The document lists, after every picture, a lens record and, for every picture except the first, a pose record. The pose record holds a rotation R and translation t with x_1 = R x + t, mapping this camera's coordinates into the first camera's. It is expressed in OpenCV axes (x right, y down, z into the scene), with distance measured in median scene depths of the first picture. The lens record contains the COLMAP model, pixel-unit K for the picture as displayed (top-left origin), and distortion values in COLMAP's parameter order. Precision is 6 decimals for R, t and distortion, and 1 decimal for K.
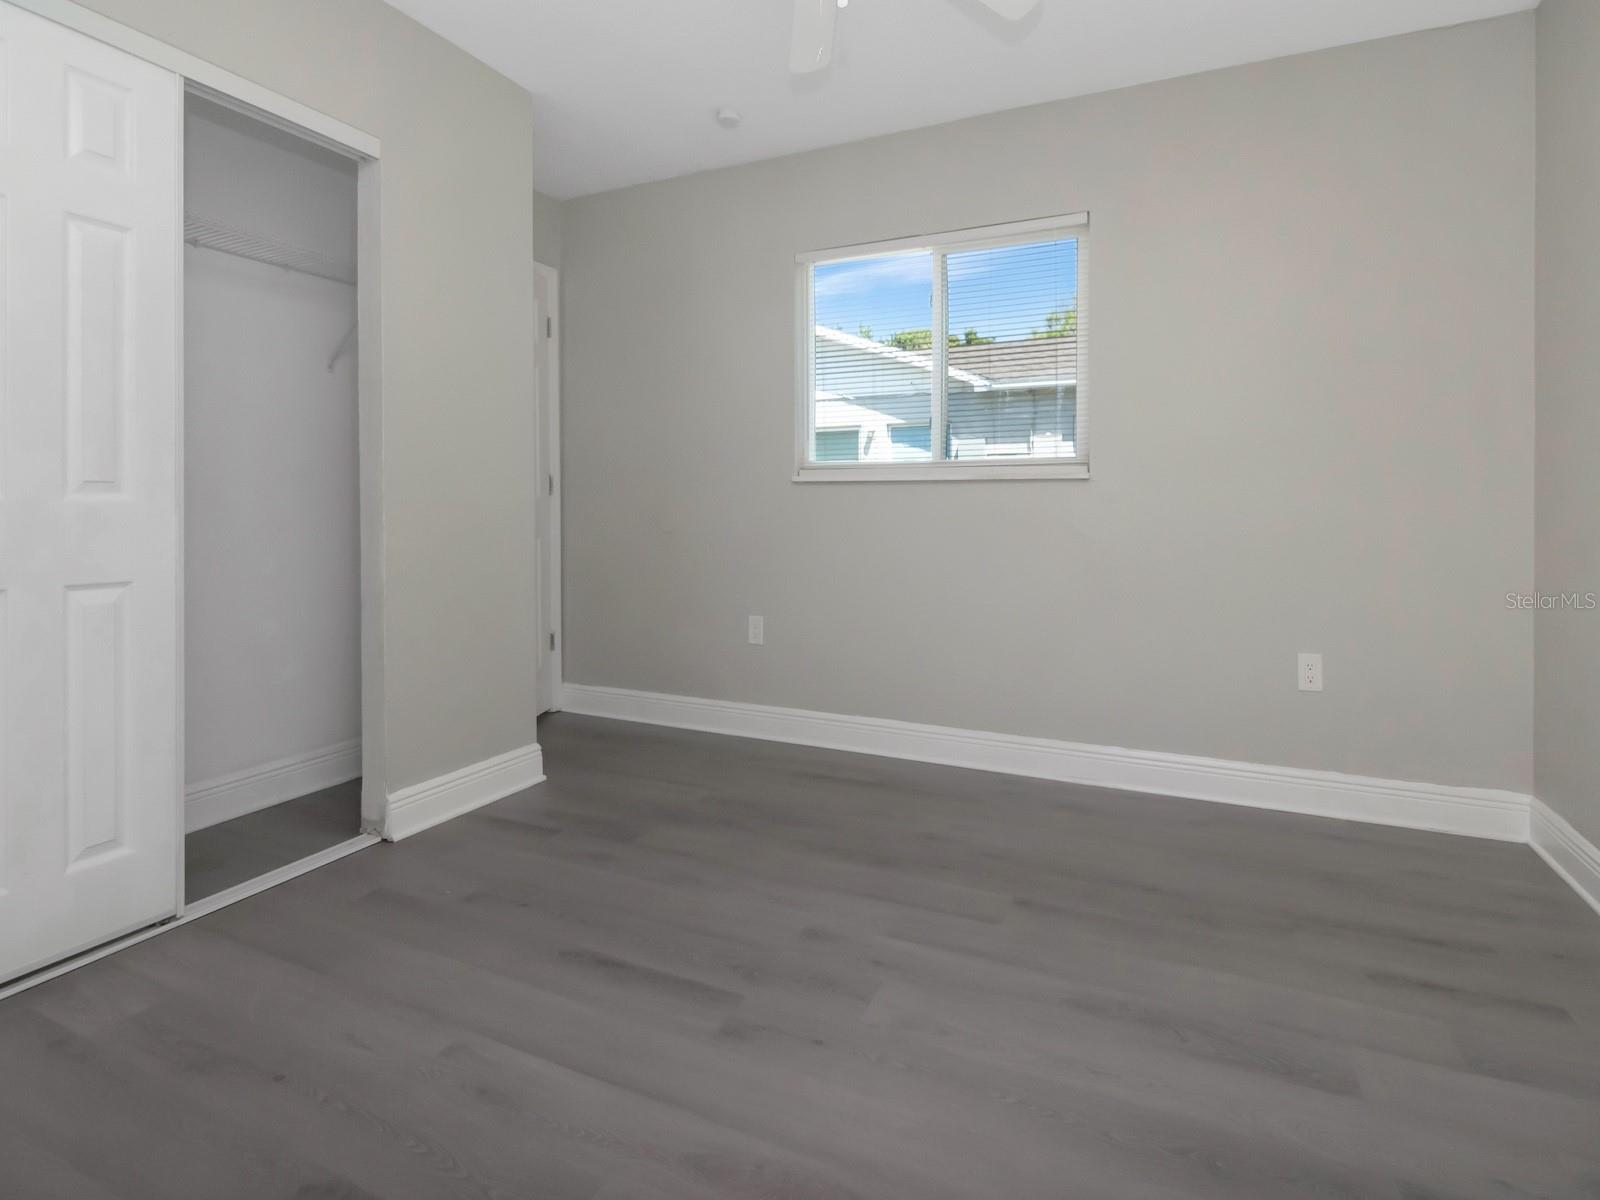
lens RADIAL K [[826.1, 0, 802.2], [0, 826.1, 525.5], [0, 0, 1]] dist [0.001202, -0.010018]
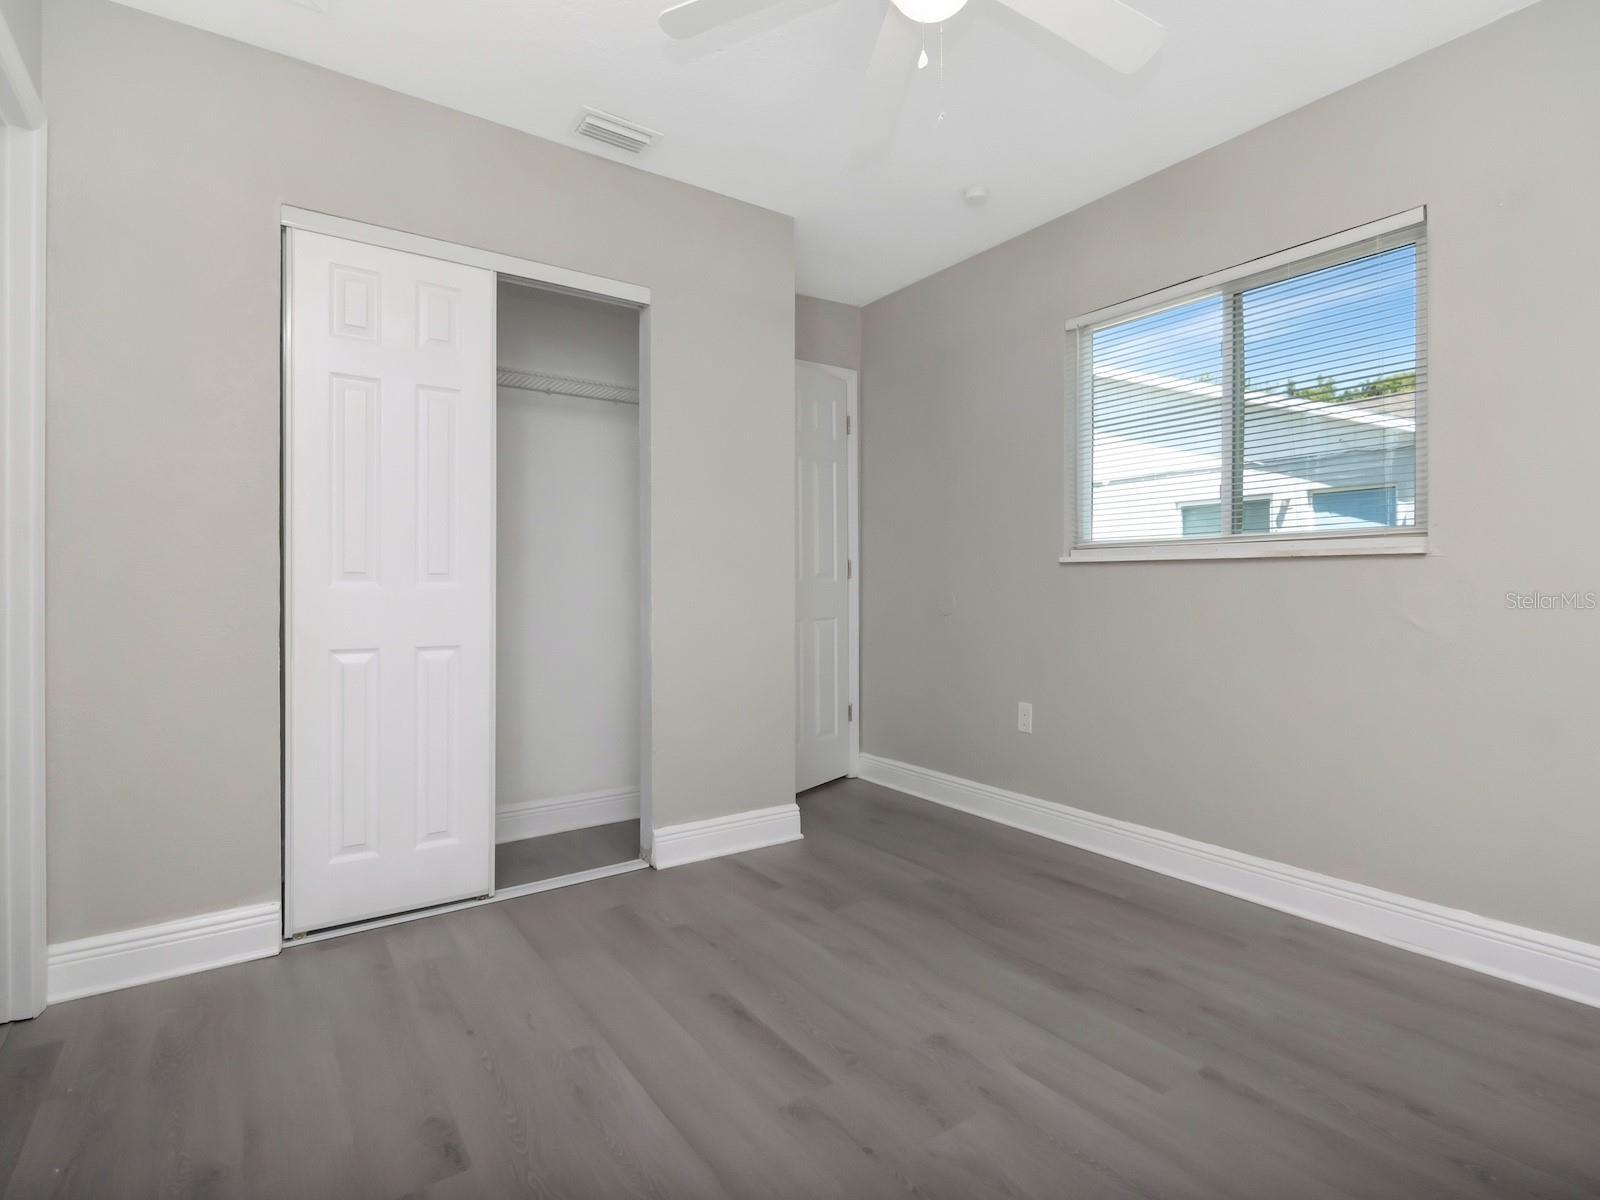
lens RADIAL K [[796.0, 0, 803.9], [0, 796.0, 597.1], [0, 0, 1]] dist [-0.000383, -0.007912]
pose [[0.867339, 0.005231, -0.497690, 0.224873], [-0.009785, 0.999931, -0.006543, -0.006157], [0.497622, 0.010545, 0.867330, 0.083589]]
